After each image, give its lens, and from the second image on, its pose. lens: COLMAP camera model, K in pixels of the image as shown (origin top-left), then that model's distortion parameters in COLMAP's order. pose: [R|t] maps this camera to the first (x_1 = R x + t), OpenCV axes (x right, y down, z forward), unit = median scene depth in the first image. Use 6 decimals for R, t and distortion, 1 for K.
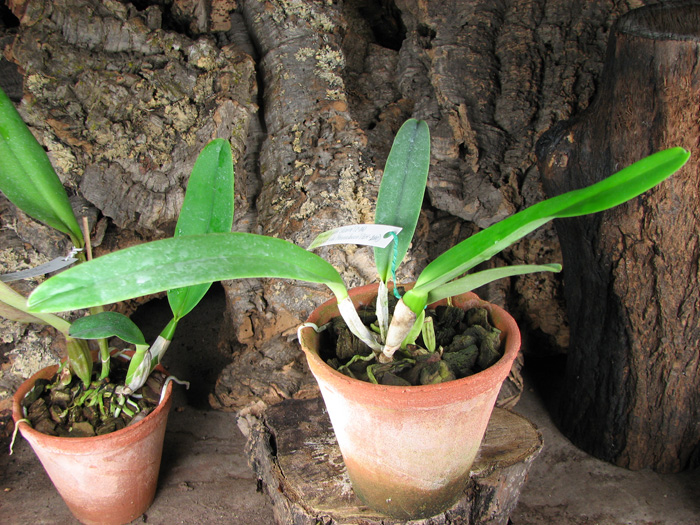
lens RADIAL K [[760.0, 0, 338.2], [0, 760.0, 276.3], [0, 0, 1]] dist [-0.122466, 0.000000]
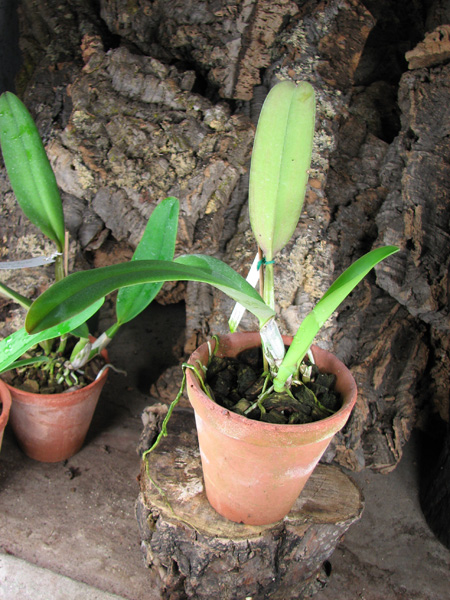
lens RADIAL K [[651.4, 0, 207.0], [0, 651.4, 286.6], [0, 0, 1]] dist [-0.122466, 0.000000]
pose [[0.928874, 0.259662, -0.264136, 0.164377], [-0.256524, 0.965397, 0.046939, -0.078216], [0.267185, 0.024157, 0.963343, -0.019810]]
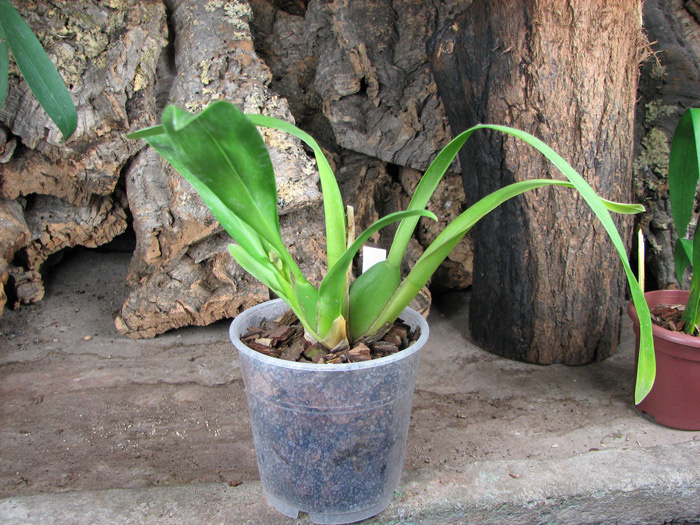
lens RADIAL K [[760.0, 0, 332.3], [0, 760.0, 276.7], [0, 0, 1]] dist [-0.122466, 0.000000]
pose [[0.996862, -0.018955, 0.076852, 0.037886], [0.029489, 0.989944, -0.138350, 0.259204], [-0.073457, 0.140182, 0.987397, 0.004558]]
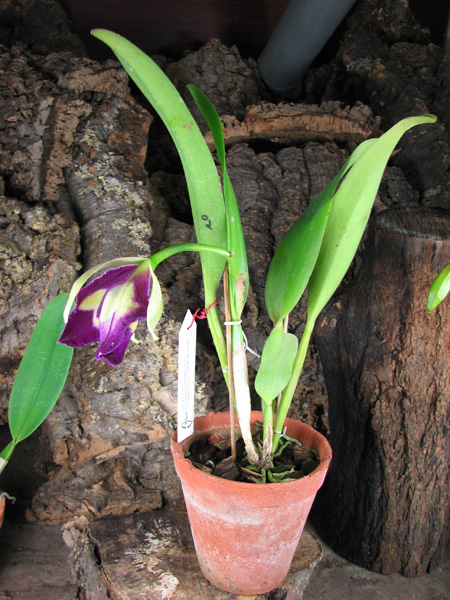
lens RADIAL K [[651.4, 0, 207.7], [0, 651.4, 284.8], [0, 0, 1]] dist [-0.122466, 0.000000]
pose [[0.985924, 0.052300, 0.158805, -0.073534], [-0.022919, 0.983126, -0.181489, -0.009717], [-0.165617, 0.175295, 0.970486, -0.039904]]
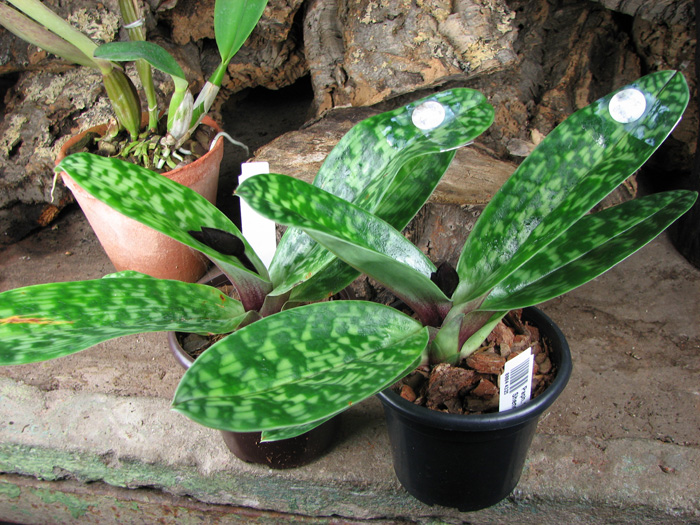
lens RADIAL K [[760.0, 0, 339.4], [0, 760.0, 289.8], [0, 0, 1]] dist [-0.122466, 0.000000]
pose [[0.971232, 0.093504, -0.219009, 0.117517], [-0.056474, 0.983890, 0.169620, 0.134912], [0.231341, -0.152372, 0.960866, 0.102877]]
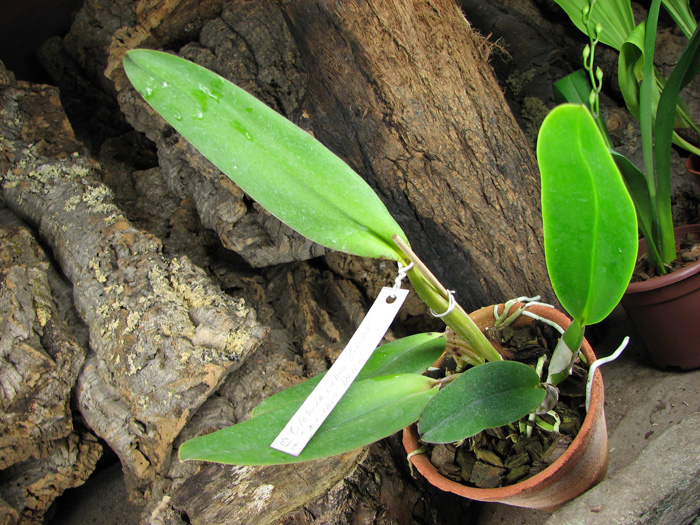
lens RADIAL K [[760.0, 0, 325.9], [0, 760.0, 283.3], [0, 0, 1]] dist [-0.122466, 0.000000]
pose [[0.856670, -0.494285, 0.147644, 0.052641], [0.515065, 0.835487, -0.191493, 0.188692], [-0.028703, 0.240092, 0.970326, 0.027114]]
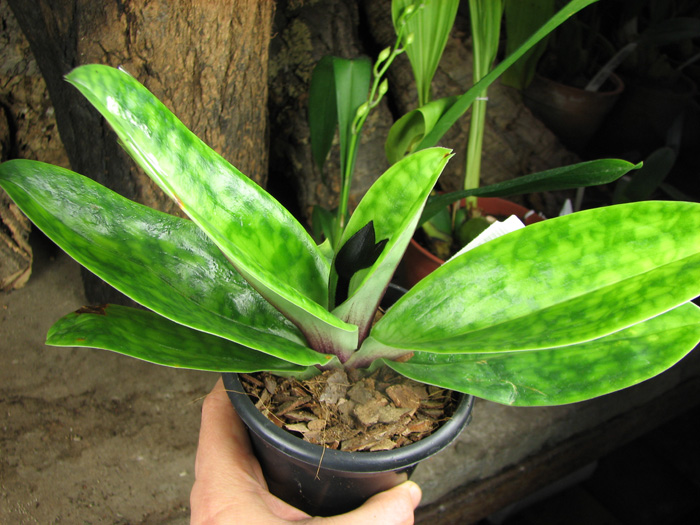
lens RADIAL K [[760.0, 0, 351.6], [0, 760.0, 296.4], [0, 0, 1]] dist [-0.122466, 0.000000]
pose [[0.856200, -0.166437, 0.489101, 0.143635], [0.060576, 0.972499, 0.224891, 0.028040], [-0.513081, -0.162924, 0.842736, 0.133125]]
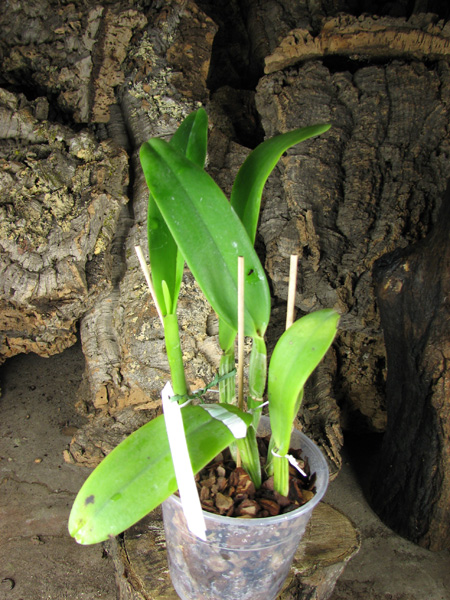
lens RADIAL K [[651.4, 0, 210.3], [0, 651.4, 282.2], [0, 0, 1]] dist [-0.122466, 0.000000]
pose [[0.995338, 0.083283, 0.048638, -0.023189], [-0.082707, 0.996479, -0.013751, -0.102558], [-0.049612, 0.009664, 0.998722, 0.037717]]
